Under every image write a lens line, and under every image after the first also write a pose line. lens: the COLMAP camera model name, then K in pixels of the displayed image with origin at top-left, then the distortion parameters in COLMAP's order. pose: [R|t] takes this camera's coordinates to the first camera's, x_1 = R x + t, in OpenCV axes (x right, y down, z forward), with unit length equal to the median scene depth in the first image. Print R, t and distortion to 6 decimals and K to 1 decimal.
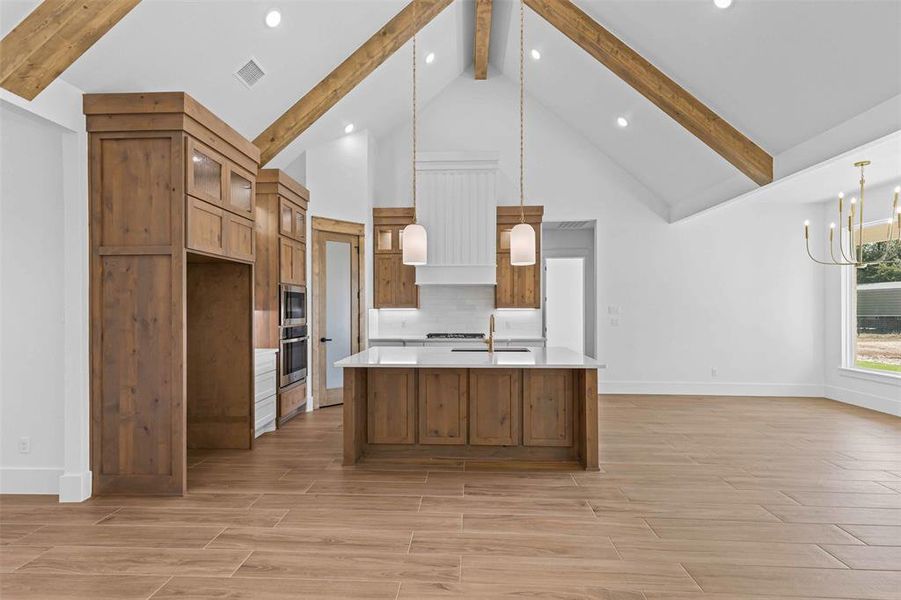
lens RADIAL K [[406.6, 0, 449.9], [0, 406.6, 307.4], [0, 0, 1]] dist [0.010172, -0.000164]
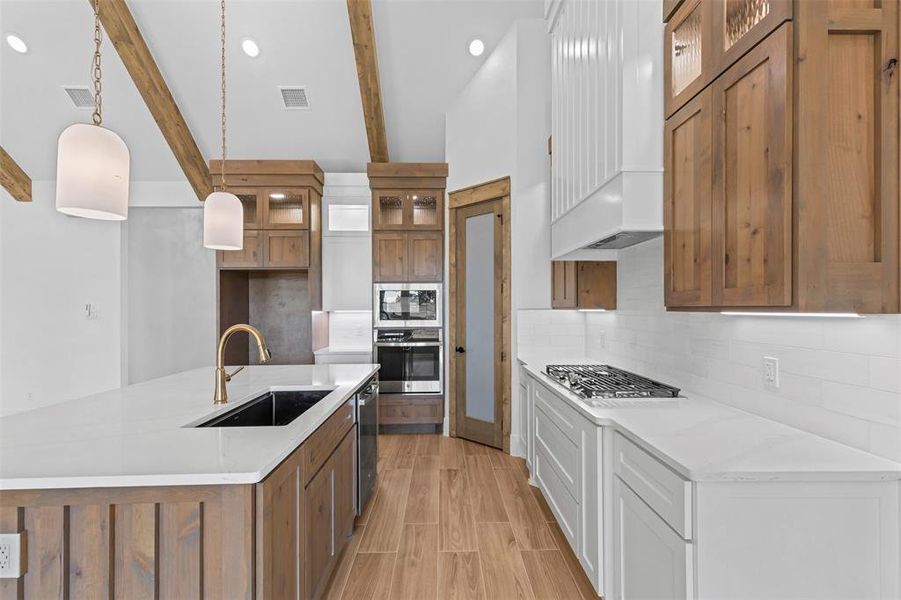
lens RADIAL K [[406.6, 0, 449.9], [0, 406.6, 307.4], [0, 0, 1]] dist [0.010172, -0.000164]
pose [[0.065658, -0.000404, -0.997842, 0.466548], [0.006165, 0.999981, 0.000001, -0.000071], [0.997823, -0.006152, 0.065659, 0.964427]]
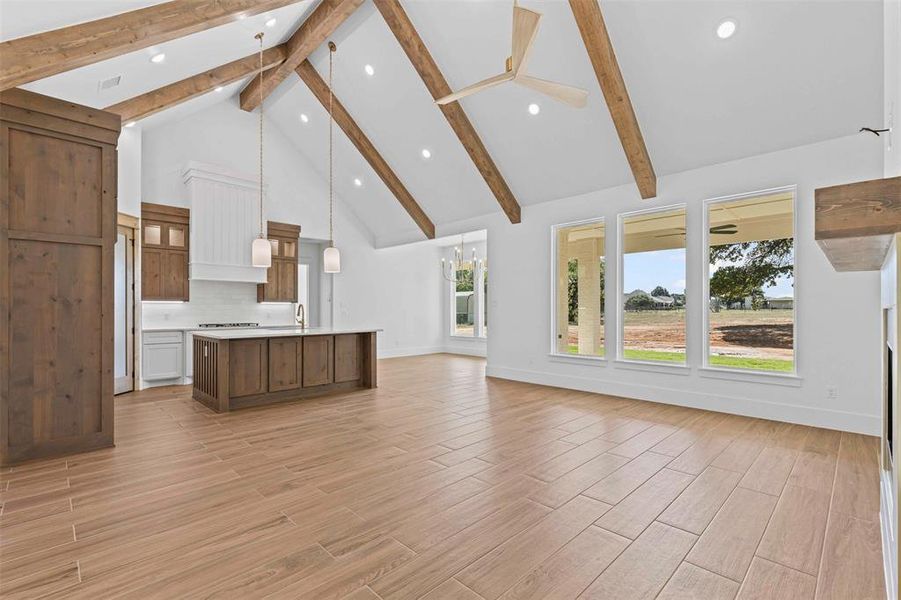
lens RADIAL K [[406.6, 0, 449.9], [0, 406.6, 307.4], [0, 0, 1]] dist [0.010172, -0.000164]
pose [[0.678665, 0.005037, 0.734431, -0.485150], [0.000762, 0.999971, -0.007562, 0.033271], [-0.734448, 0.005692, 0.678642, -0.309078]]
